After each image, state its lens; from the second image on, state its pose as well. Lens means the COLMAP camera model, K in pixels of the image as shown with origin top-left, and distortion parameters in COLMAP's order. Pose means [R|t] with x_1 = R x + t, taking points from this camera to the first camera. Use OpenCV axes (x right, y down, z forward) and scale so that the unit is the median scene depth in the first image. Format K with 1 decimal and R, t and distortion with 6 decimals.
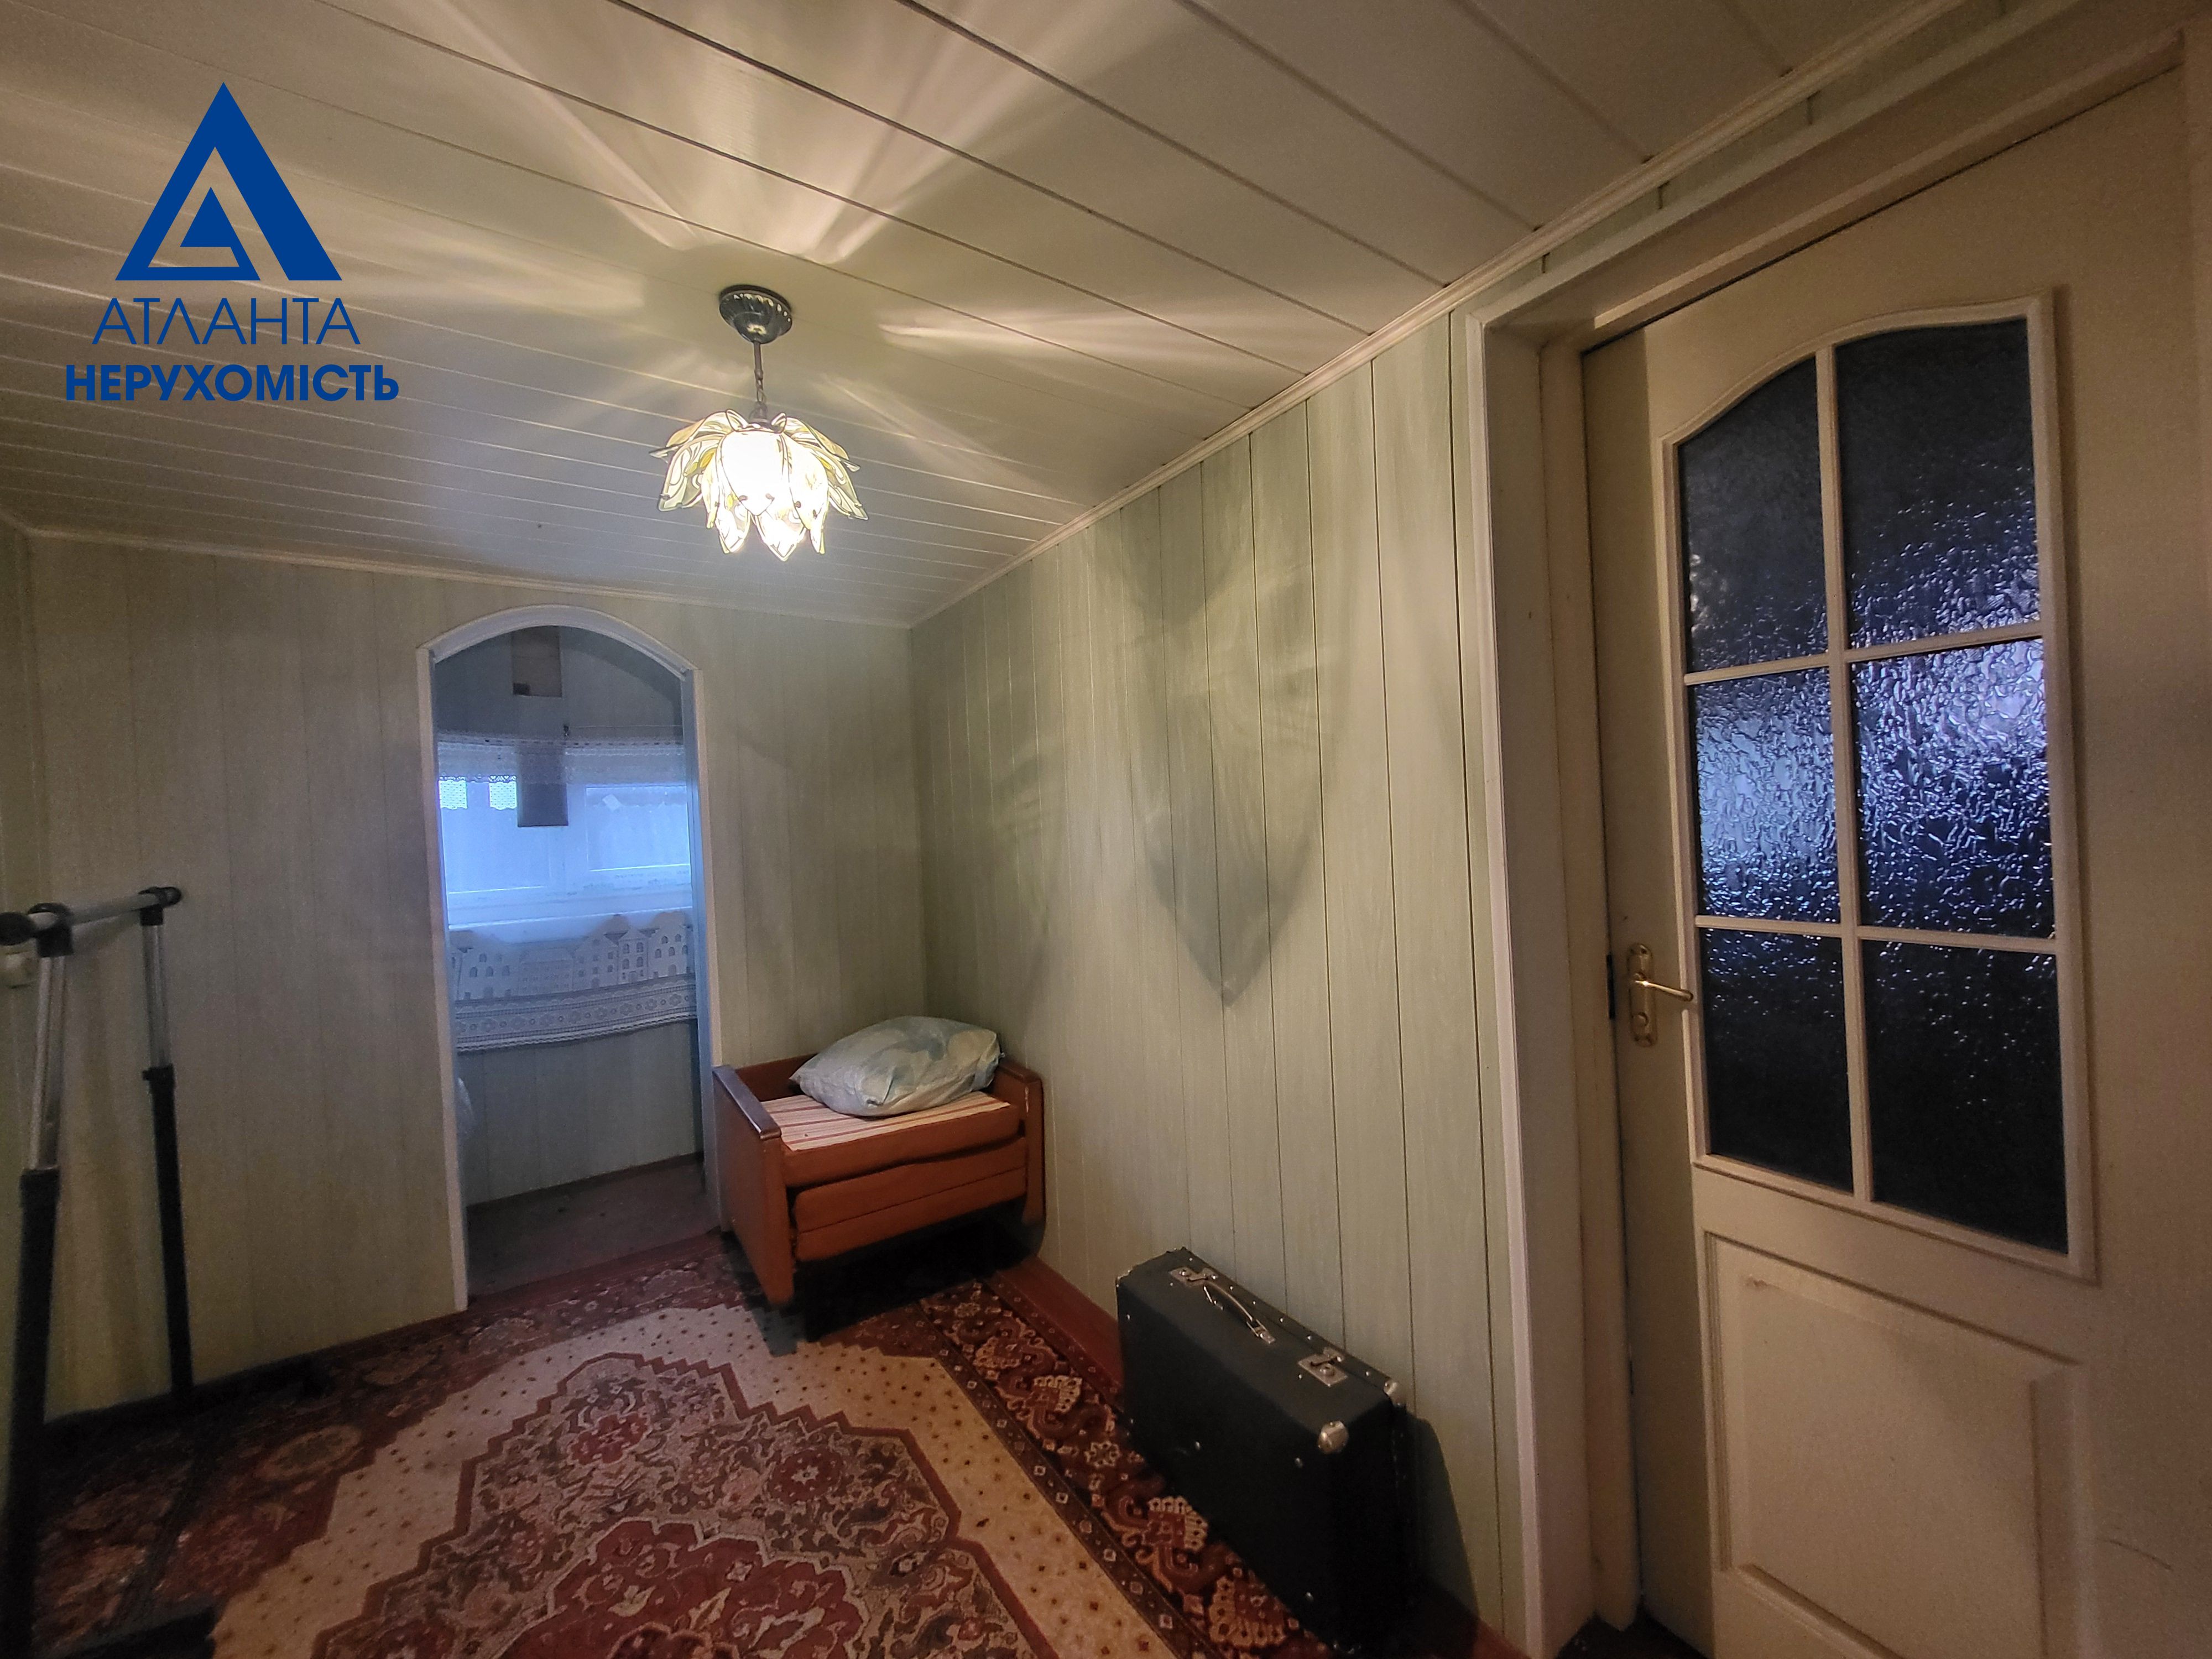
lens RADIAL K [[858.9, 0, 1116.9], [0, 858.9, 819.1], [0, 0, 1]] dist [0.000724, -0.000761]
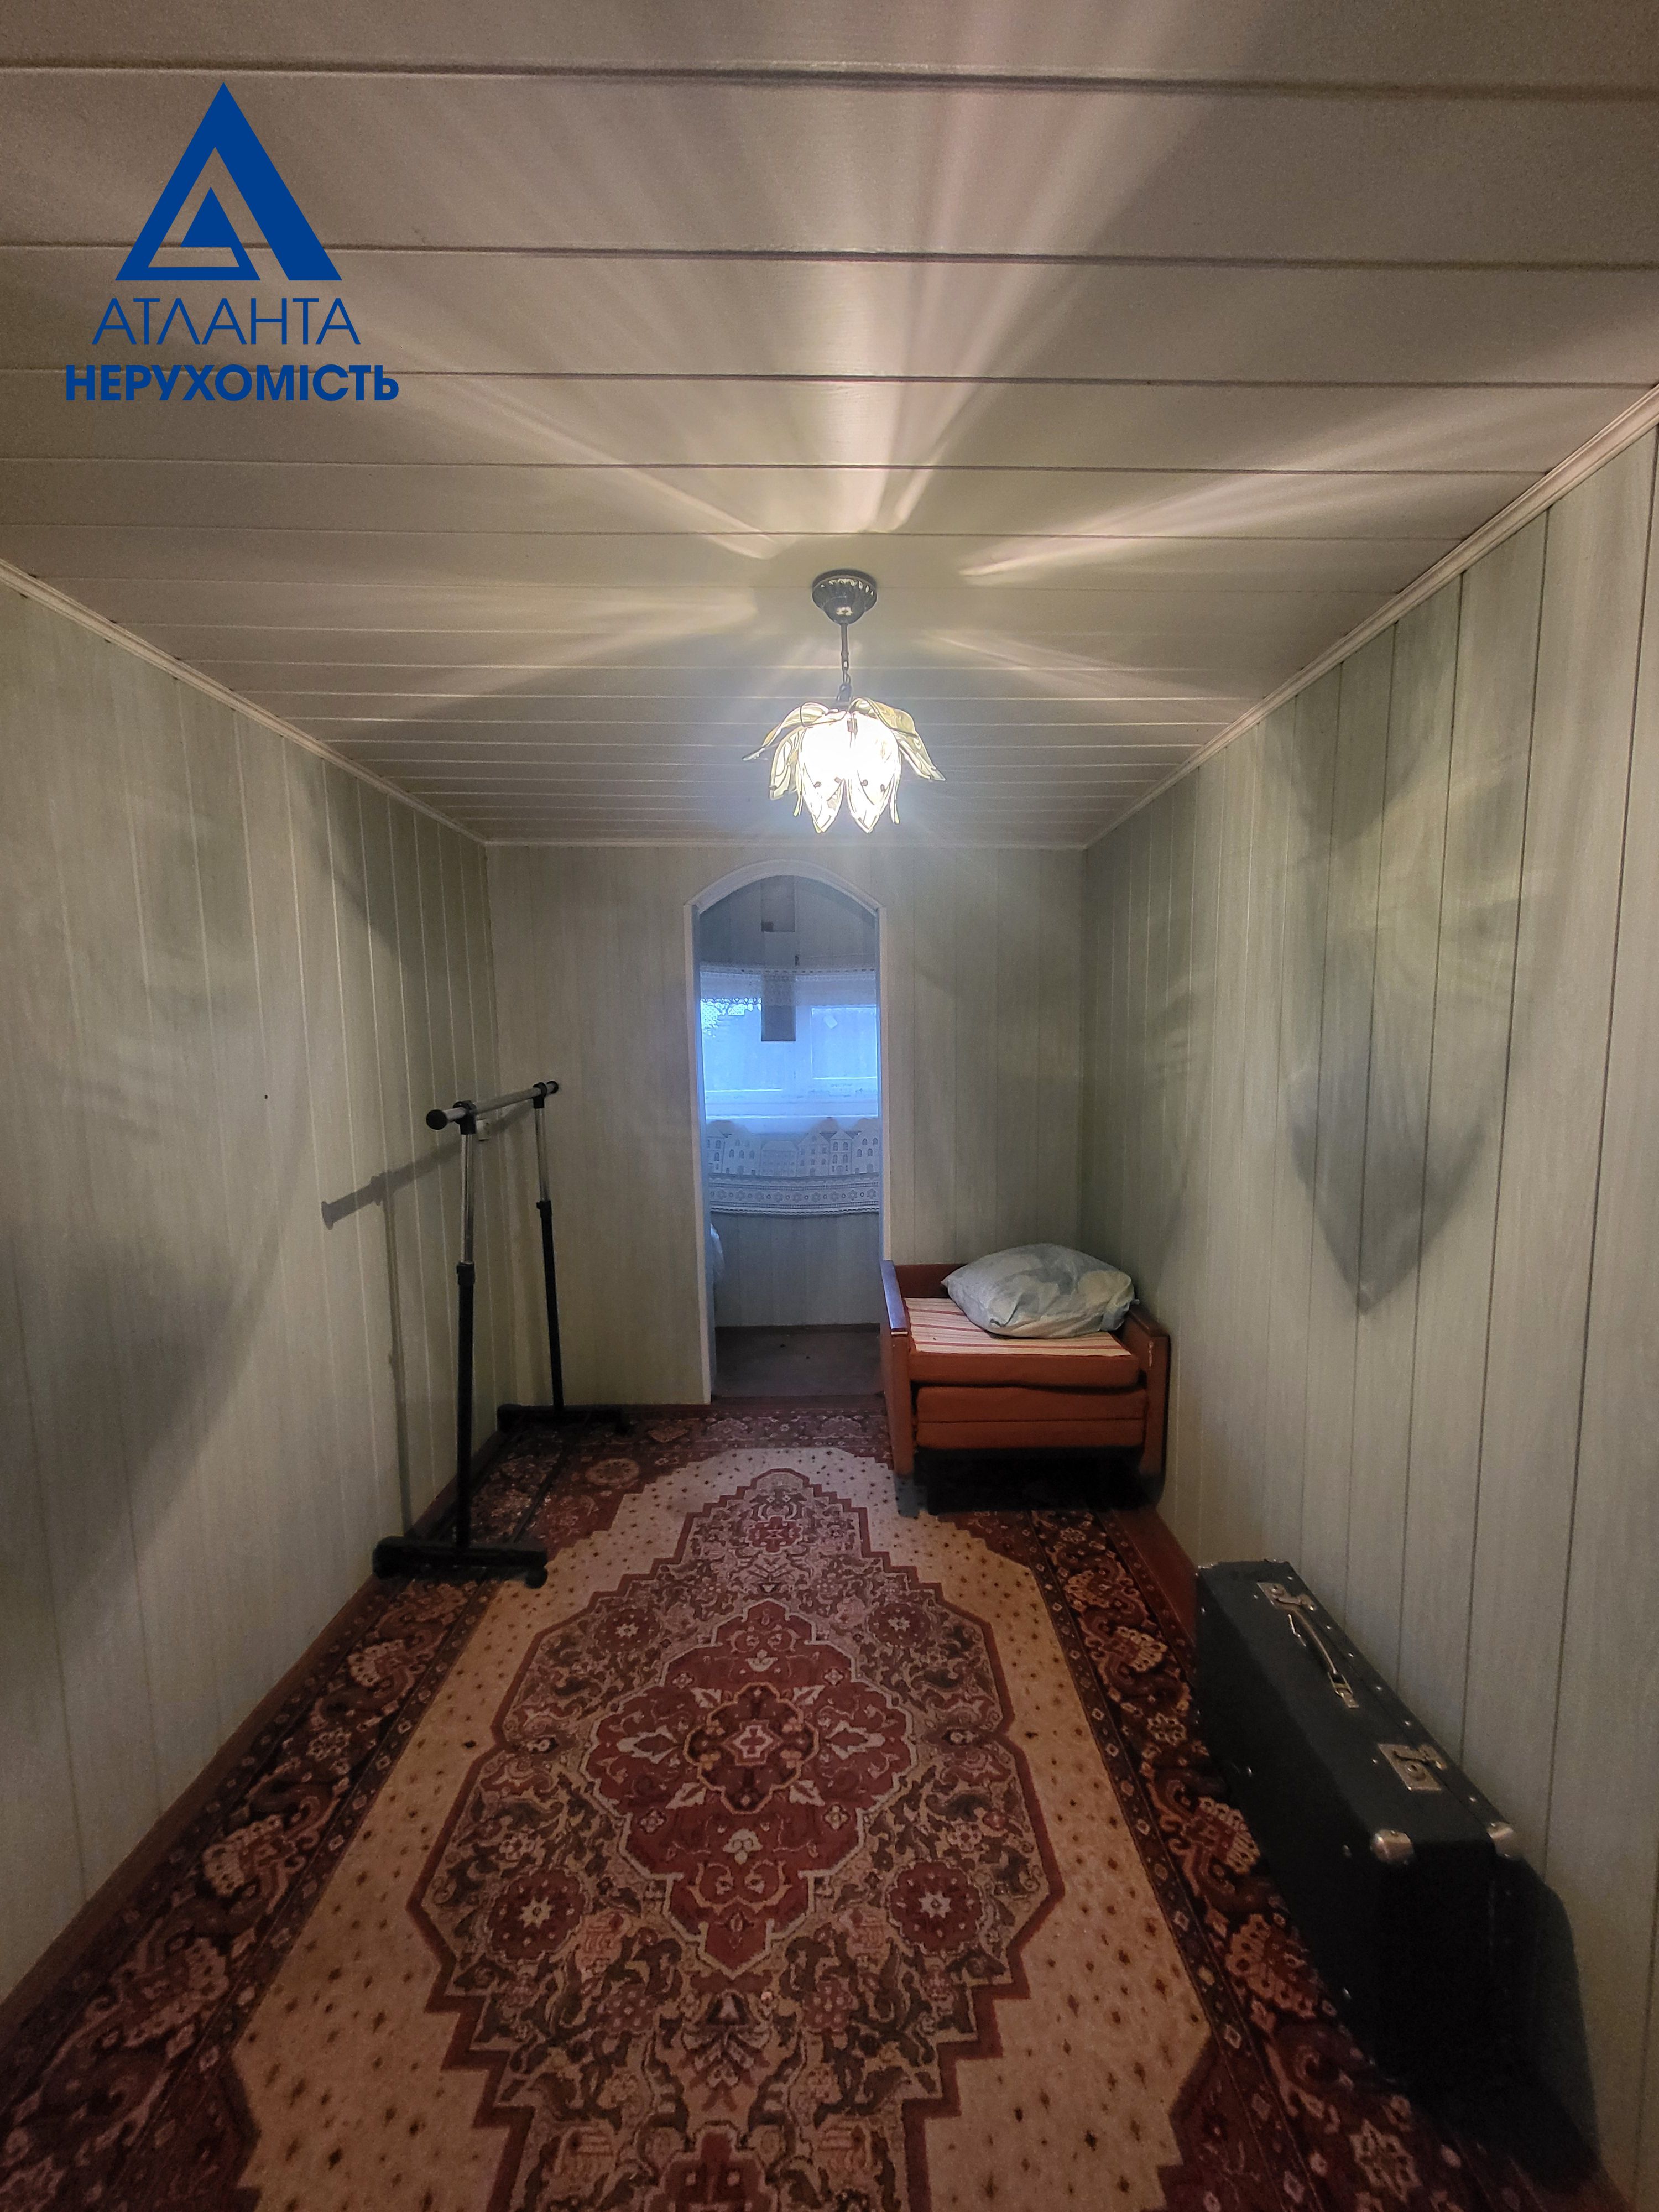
lens RADIAL K [[855.0, 0, 844.0], [0, 855.0, 1119.6], [0, 0, 1]] dist [0.001552, -0.000884]
pose [[0.834147, 0.089176, -0.544285, 0.147212], [-0.025905, 0.992088, 0.122843, -0.057621], [0.550934, -0.088369, 0.829857, 0.054162]]
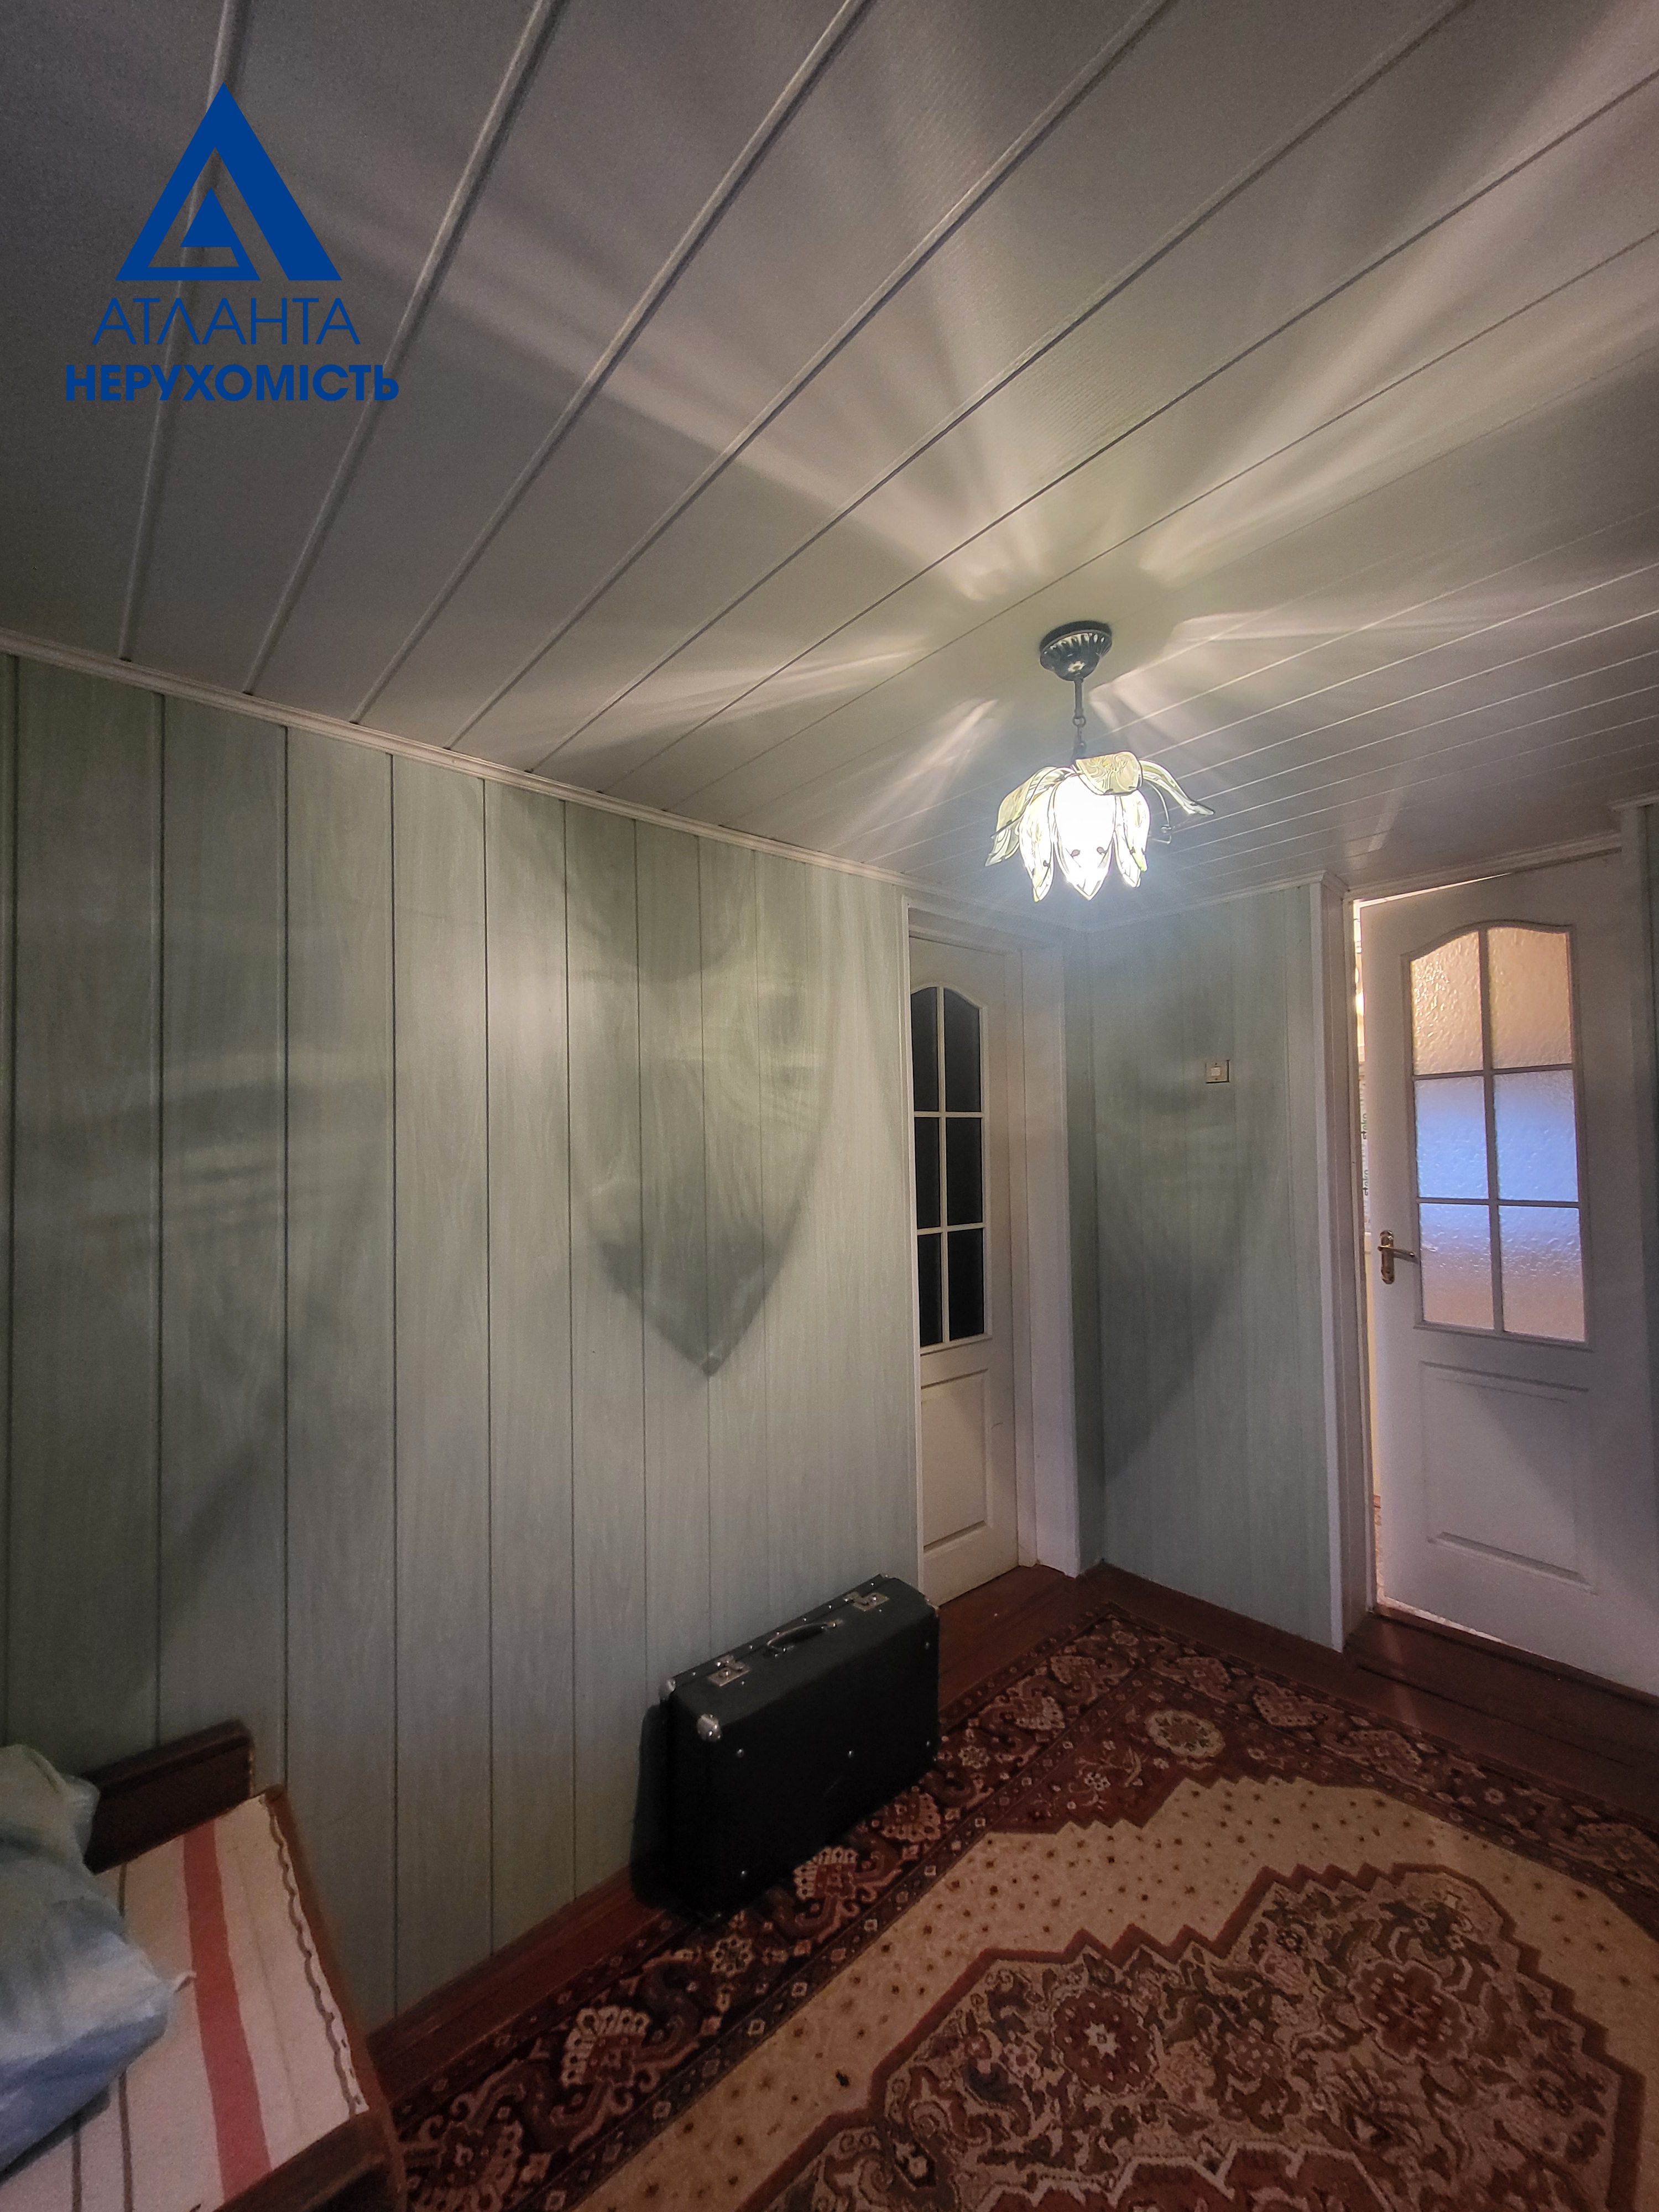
lens RADIAL K [[858.9, 0, 838.4], [0, 858.9, 1119.6], [0, 0, 1]] dist [0.000724, -0.000761]
pose [[-0.138211, 0.082488, 0.986962, -0.926767], [0.032933, 0.996357, -0.078662, 0.004454], [-0.989855, 0.021632, -0.140425, 1.010102]]
